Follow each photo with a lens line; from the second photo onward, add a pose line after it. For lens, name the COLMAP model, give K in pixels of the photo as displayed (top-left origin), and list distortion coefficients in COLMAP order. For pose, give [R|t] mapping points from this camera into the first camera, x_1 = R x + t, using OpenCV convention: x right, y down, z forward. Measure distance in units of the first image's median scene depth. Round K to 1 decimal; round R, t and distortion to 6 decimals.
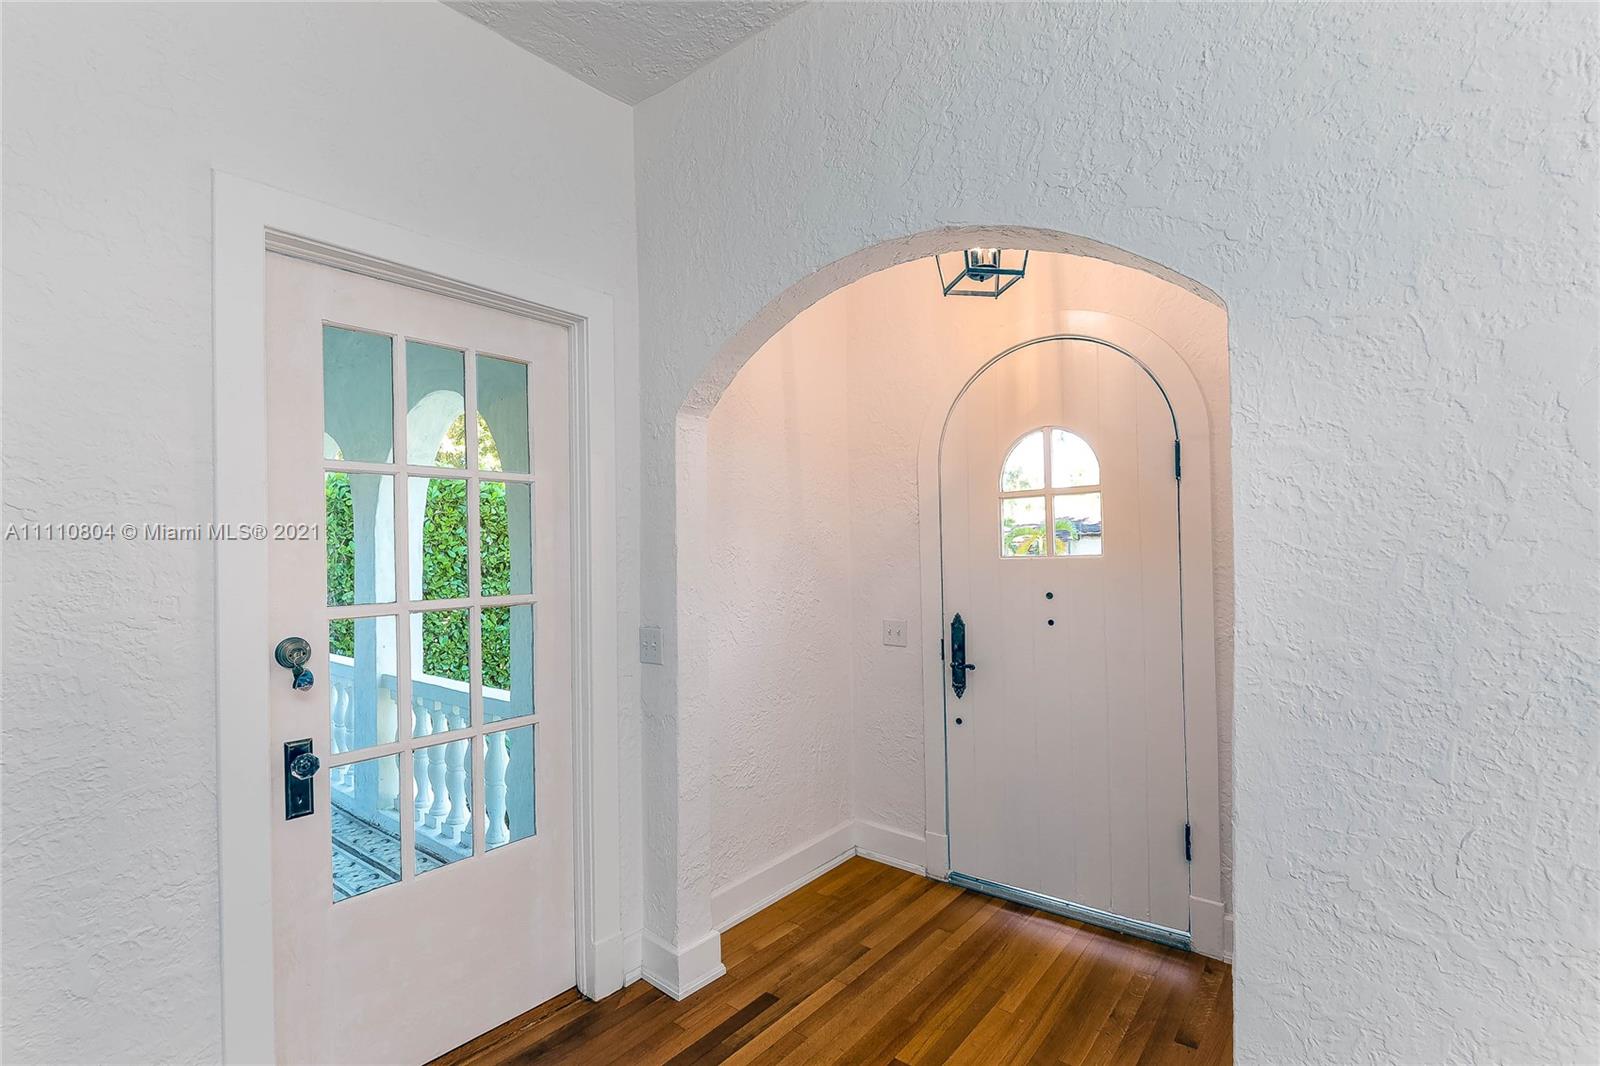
lens RADIAL K [[721.6, 0, 793.2], [0, 721.6, 549.7], [0, 0, 1]] dist [-0.000574, -0.000419]
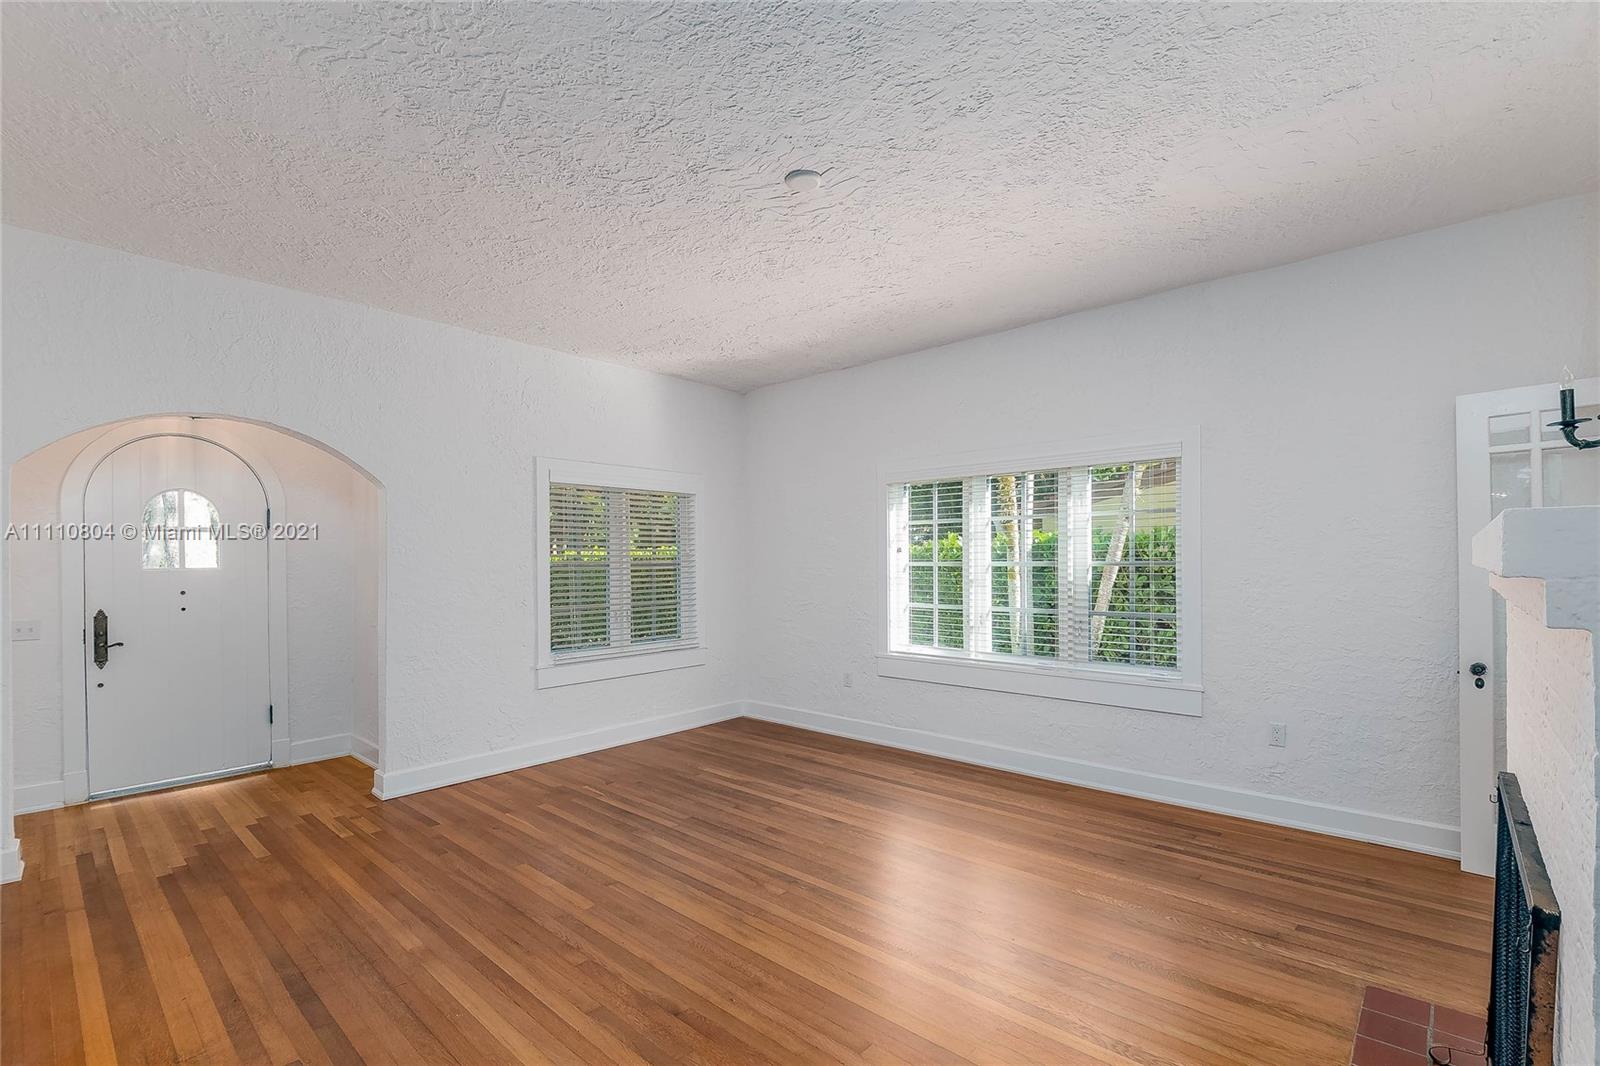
lens RADIAL K [[721.6, 0, 793.2], [0, 721.6, 549.7], [0, 0, 1]] dist [-0.000574, -0.000419]
pose [[0.065289, 0.027905, 0.997476, -1.175066], [-0.001254, 0.999610, -0.027883, 0.009380], [-0.997866, 0.000569, 0.065298, -0.482271]]
